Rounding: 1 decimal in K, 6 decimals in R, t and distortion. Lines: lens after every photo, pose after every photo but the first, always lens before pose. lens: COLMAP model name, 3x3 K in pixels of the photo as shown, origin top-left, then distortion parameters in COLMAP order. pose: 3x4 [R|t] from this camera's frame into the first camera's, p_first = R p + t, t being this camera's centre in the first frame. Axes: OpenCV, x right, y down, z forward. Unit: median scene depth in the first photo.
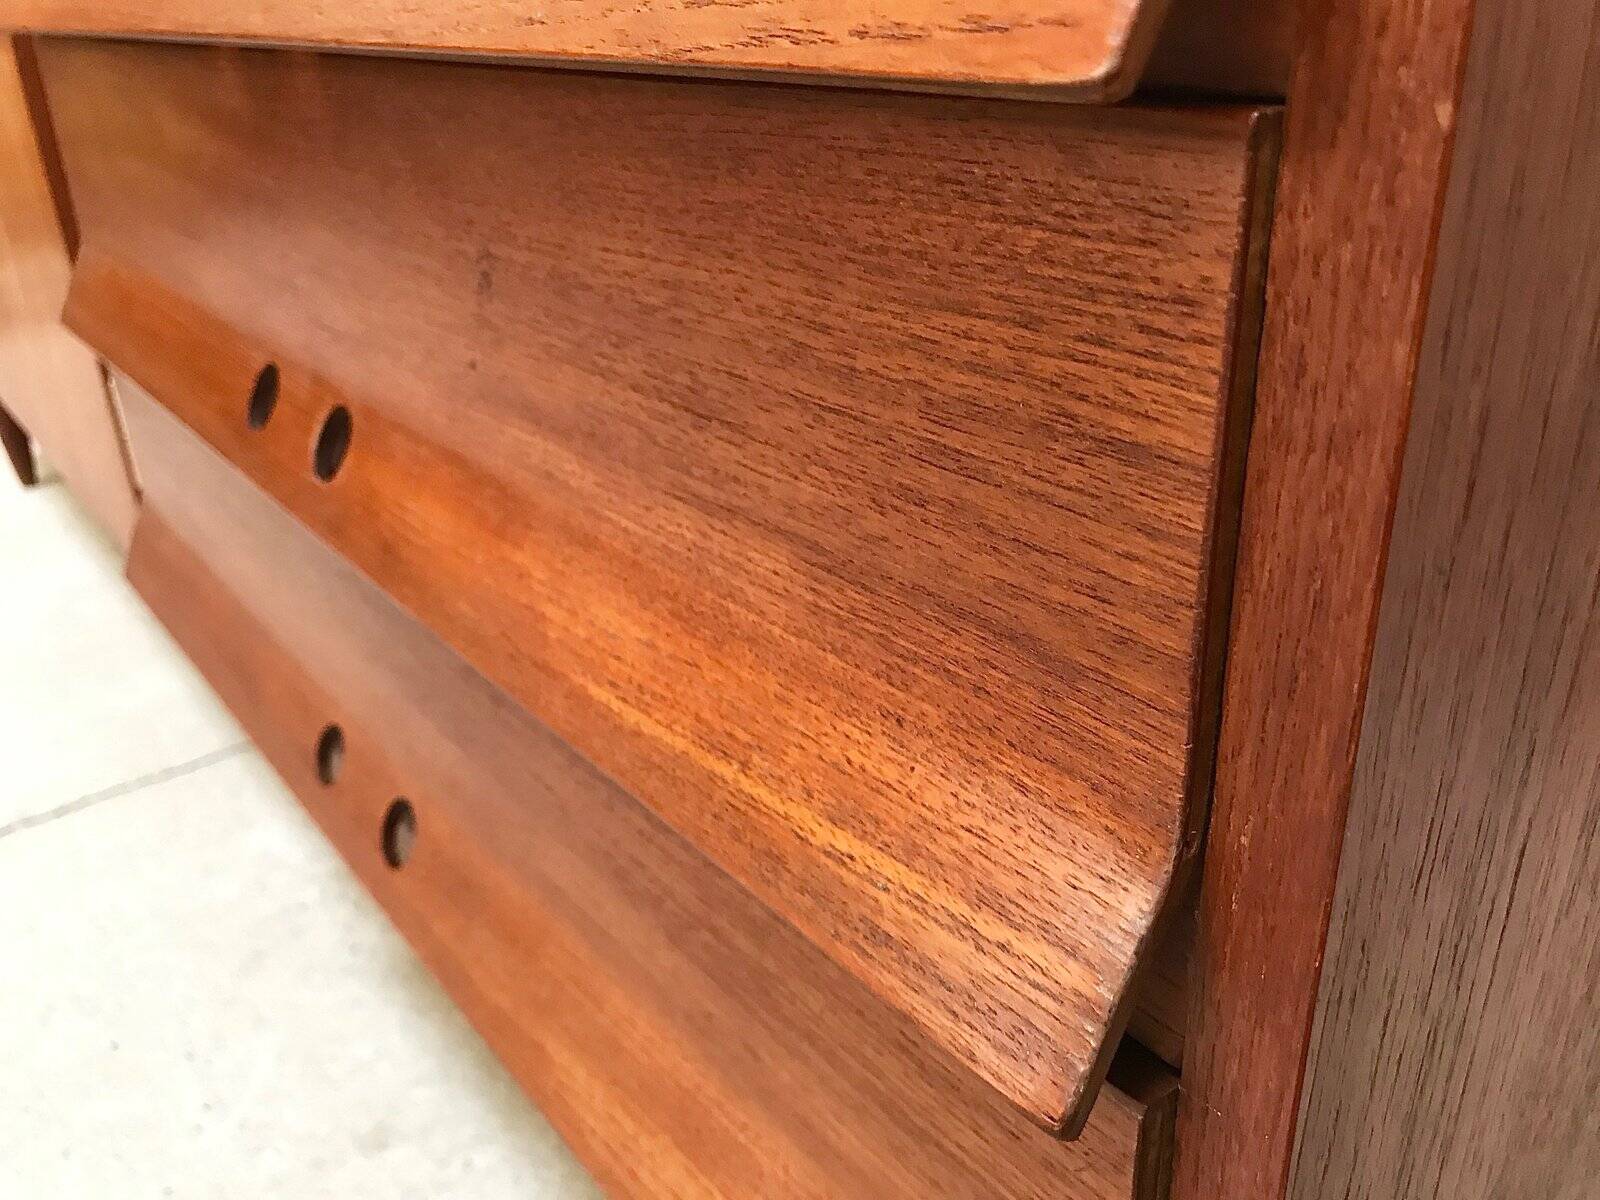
lens RADIAL K [[1319.4, 0, 775.8], [0, 1319.4, 640.6], [0, 0, 1]] dist [0.032444, -0.021296]
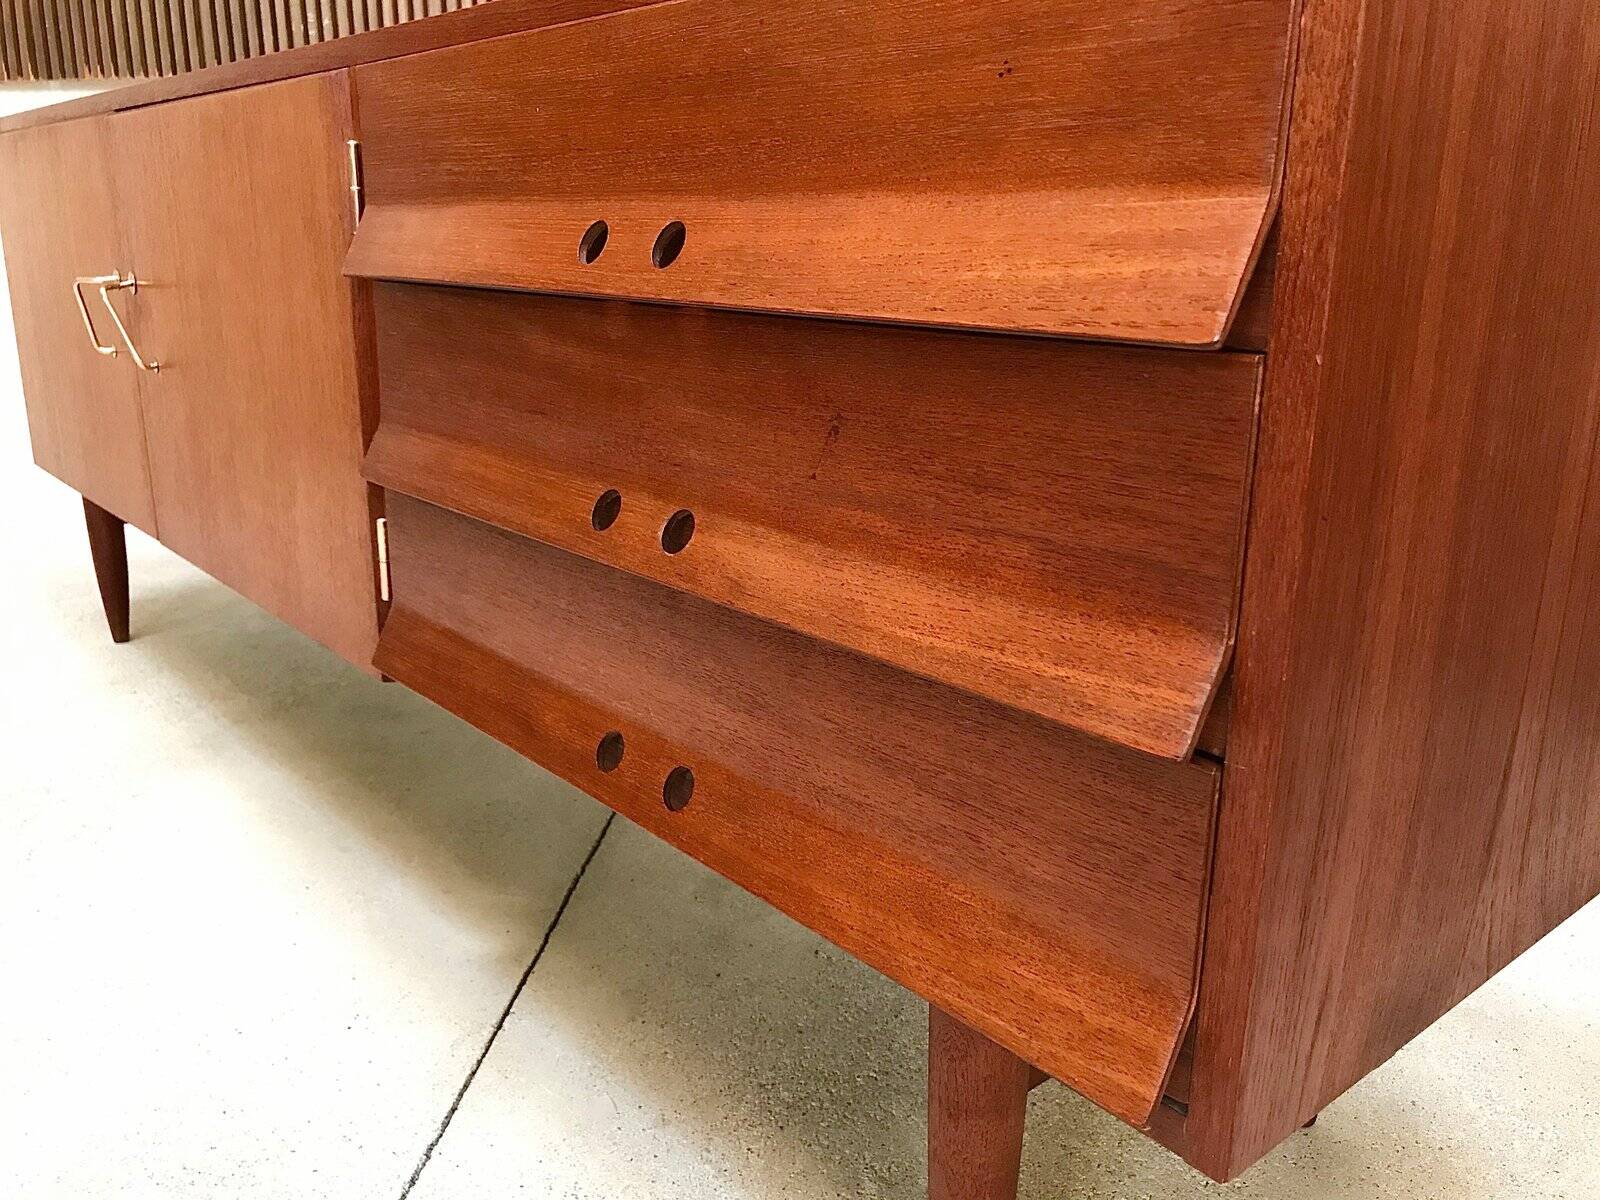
lens RADIAL K [[1319.4, 0, 799.1], [0, 1319.4, 601.2], [0, 0, 1]] dist [0.032444, -0.021296]
pose [[0.994573, 0.056979, 0.087047, -0.592219], [-0.036137, 0.973794, -0.224541, 0.560503], [-0.097560, 0.220177, 0.970569, -1.113749]]
